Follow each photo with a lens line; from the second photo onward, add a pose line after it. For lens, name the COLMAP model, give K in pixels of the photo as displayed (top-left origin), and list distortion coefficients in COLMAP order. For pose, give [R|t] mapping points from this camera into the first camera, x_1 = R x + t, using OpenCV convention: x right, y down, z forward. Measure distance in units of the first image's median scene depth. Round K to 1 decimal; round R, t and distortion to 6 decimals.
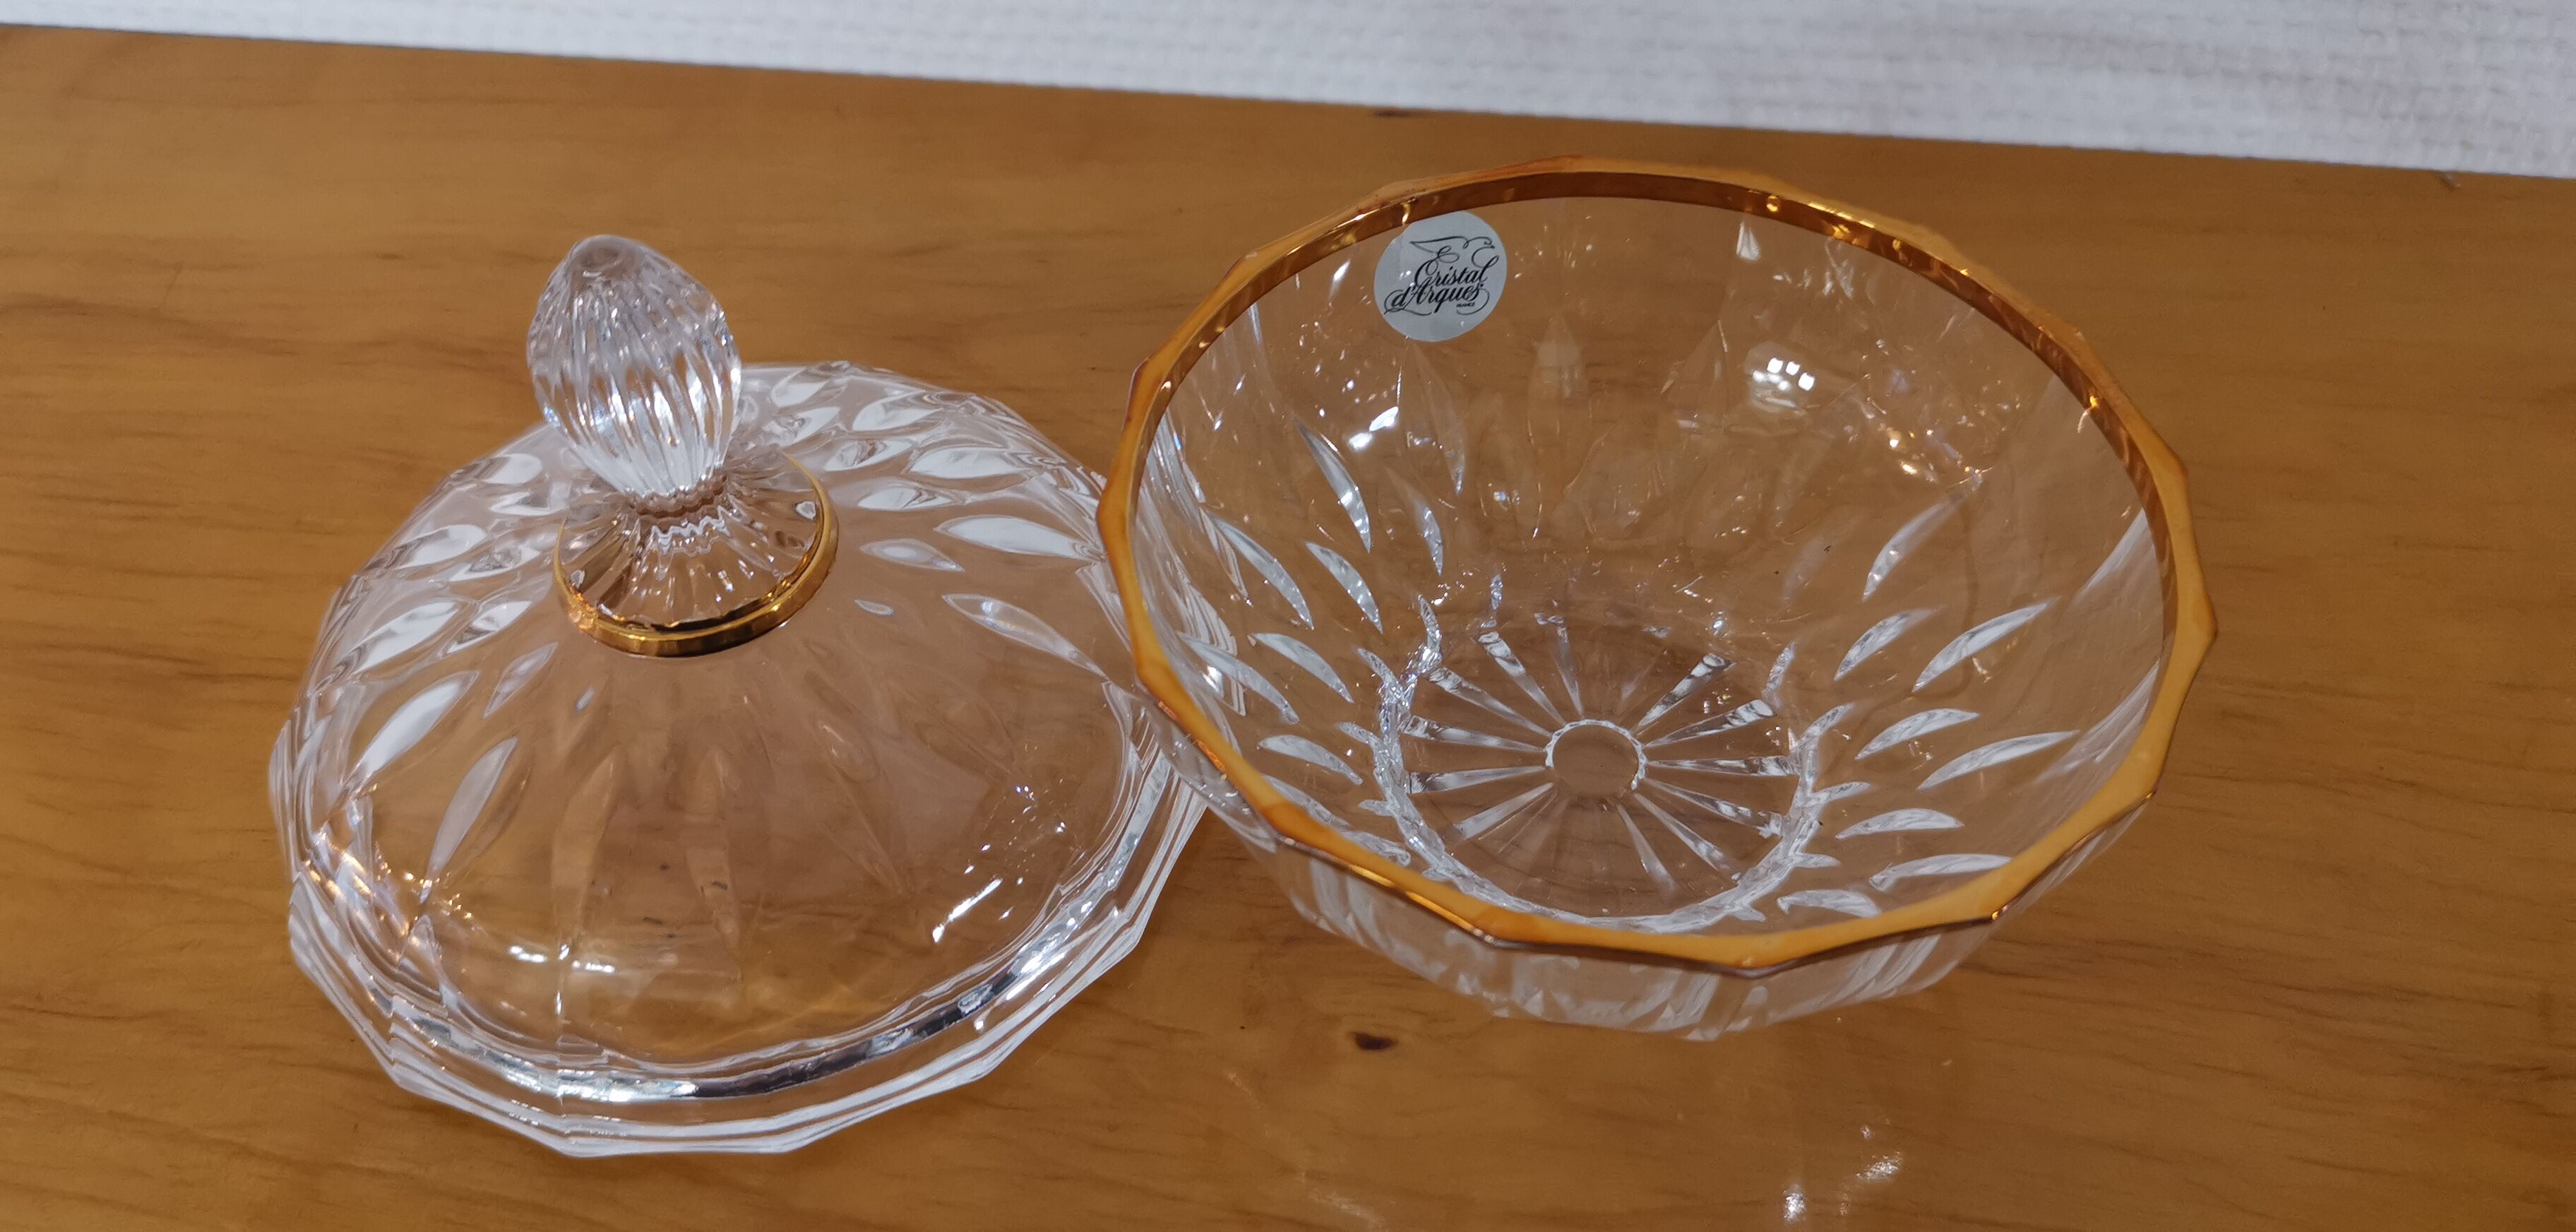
lens RADIAL K [[2284.1, 0, 1290.5], [0, 2284.1, 622.2], [0, 0, 1]] dist [-0.054392, -0.001165]
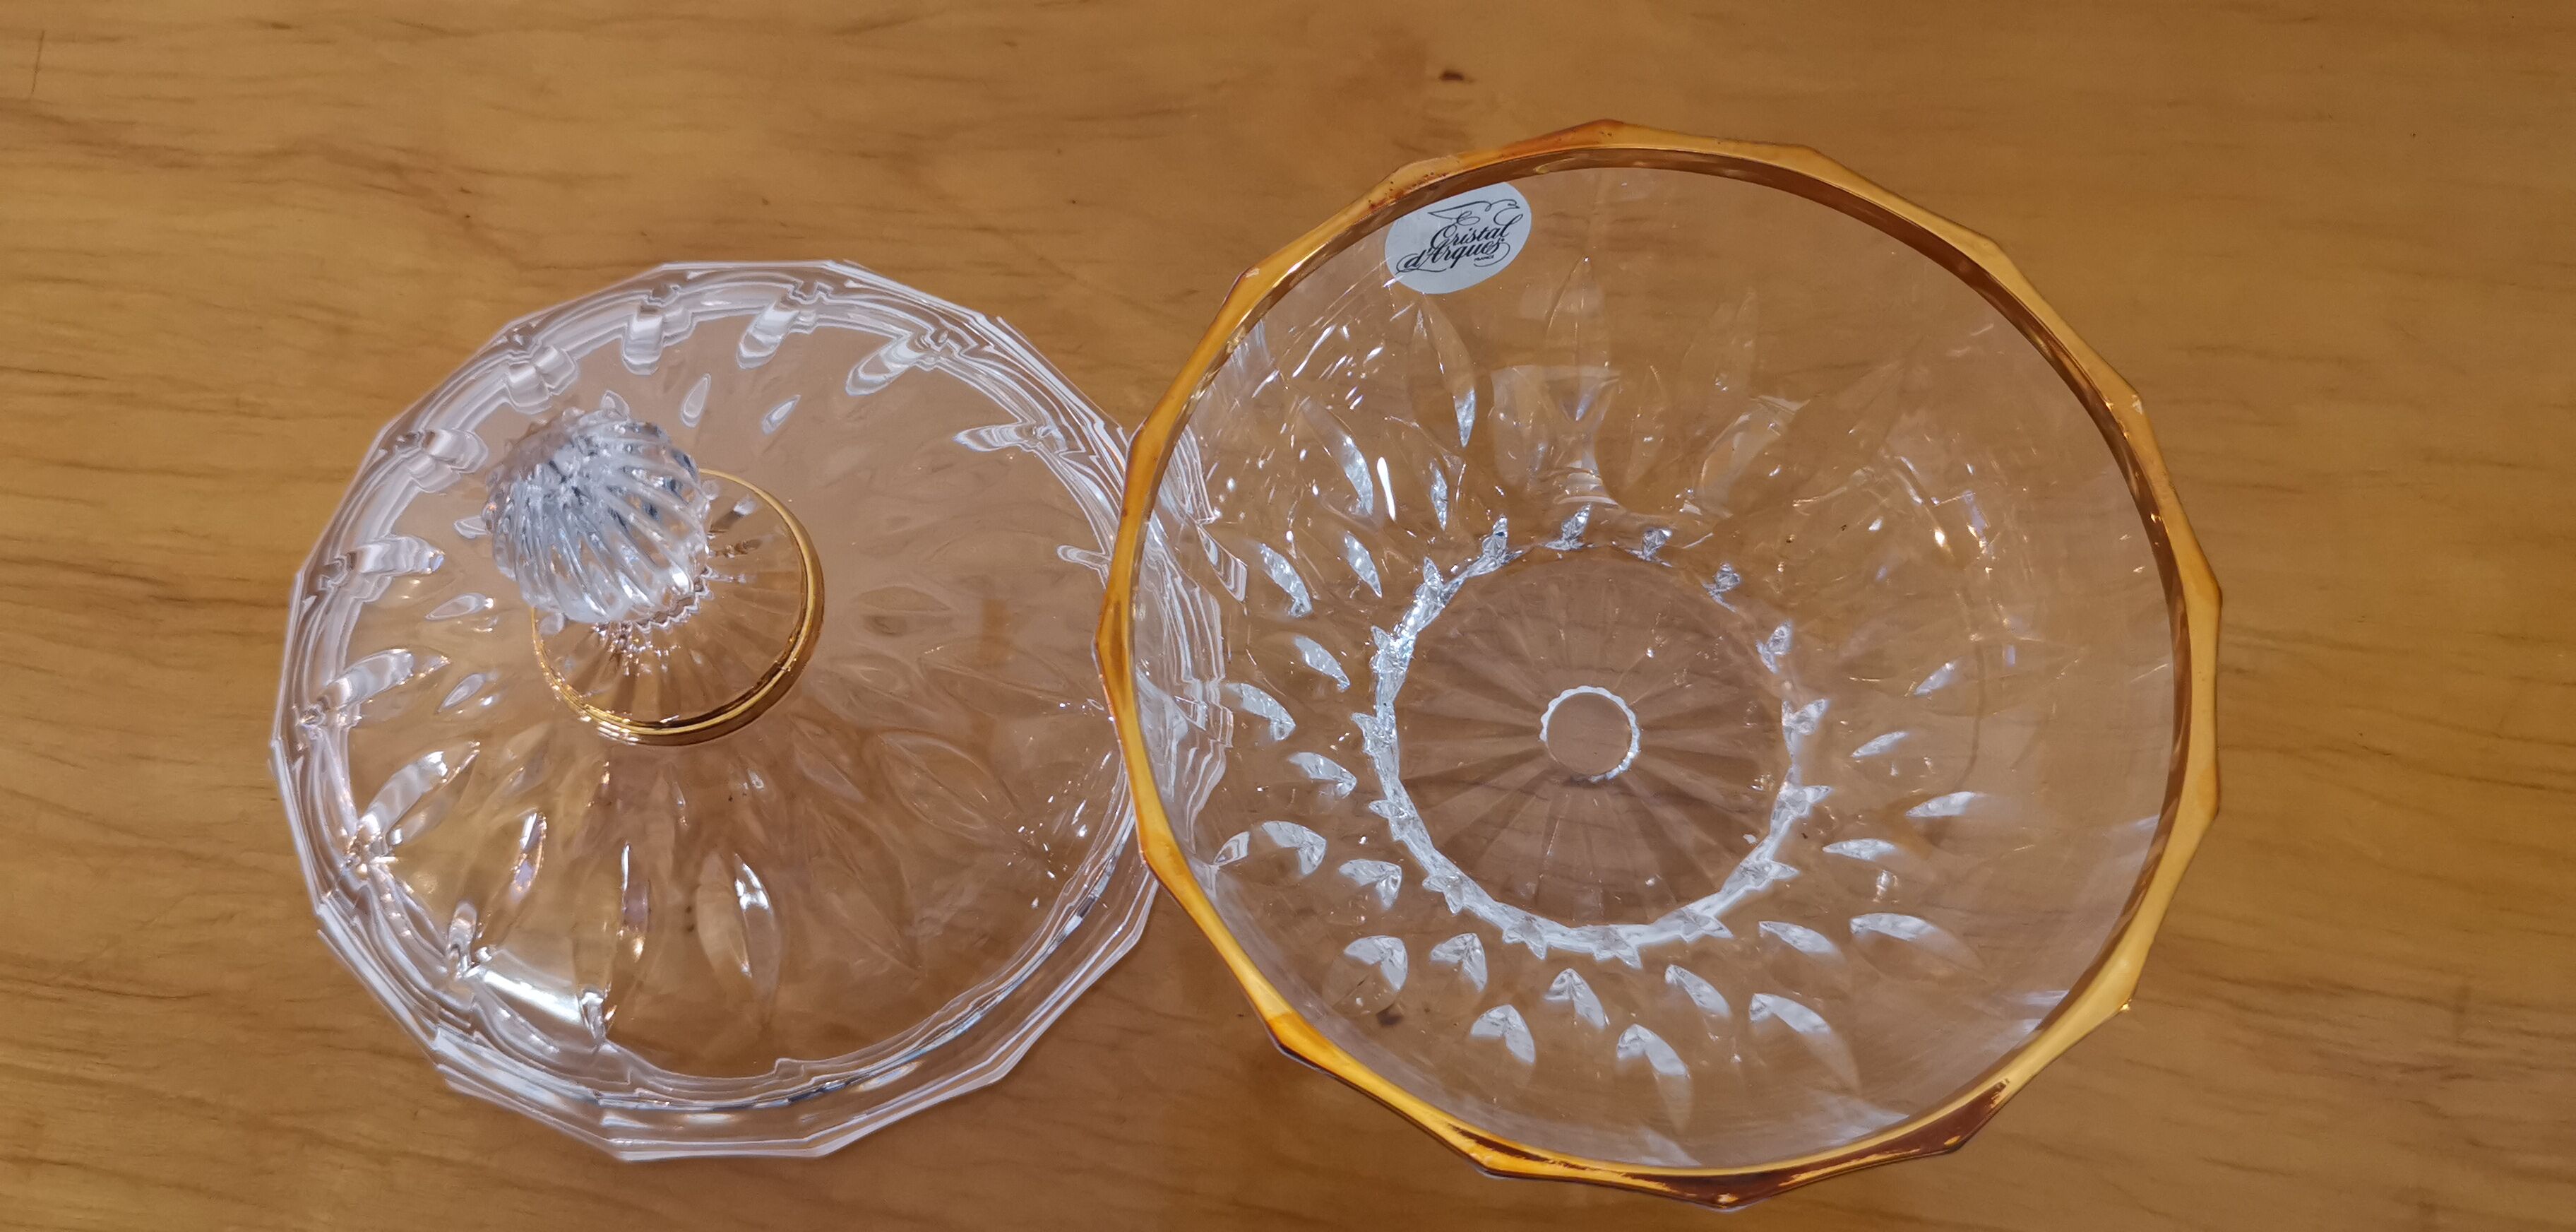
lens RADIAL K [[2284.1, 0, 1280.4], [0, 2284.1, 614.8], [0, 0, 1]] dist [-0.054392, -0.001165]
pose [[0.999818, 0.006874, 0.017824, -0.021182], [-0.013926, 0.900948, 0.433704, -0.420896], [-0.013077, -0.433873, 0.900879, 0.117181]]
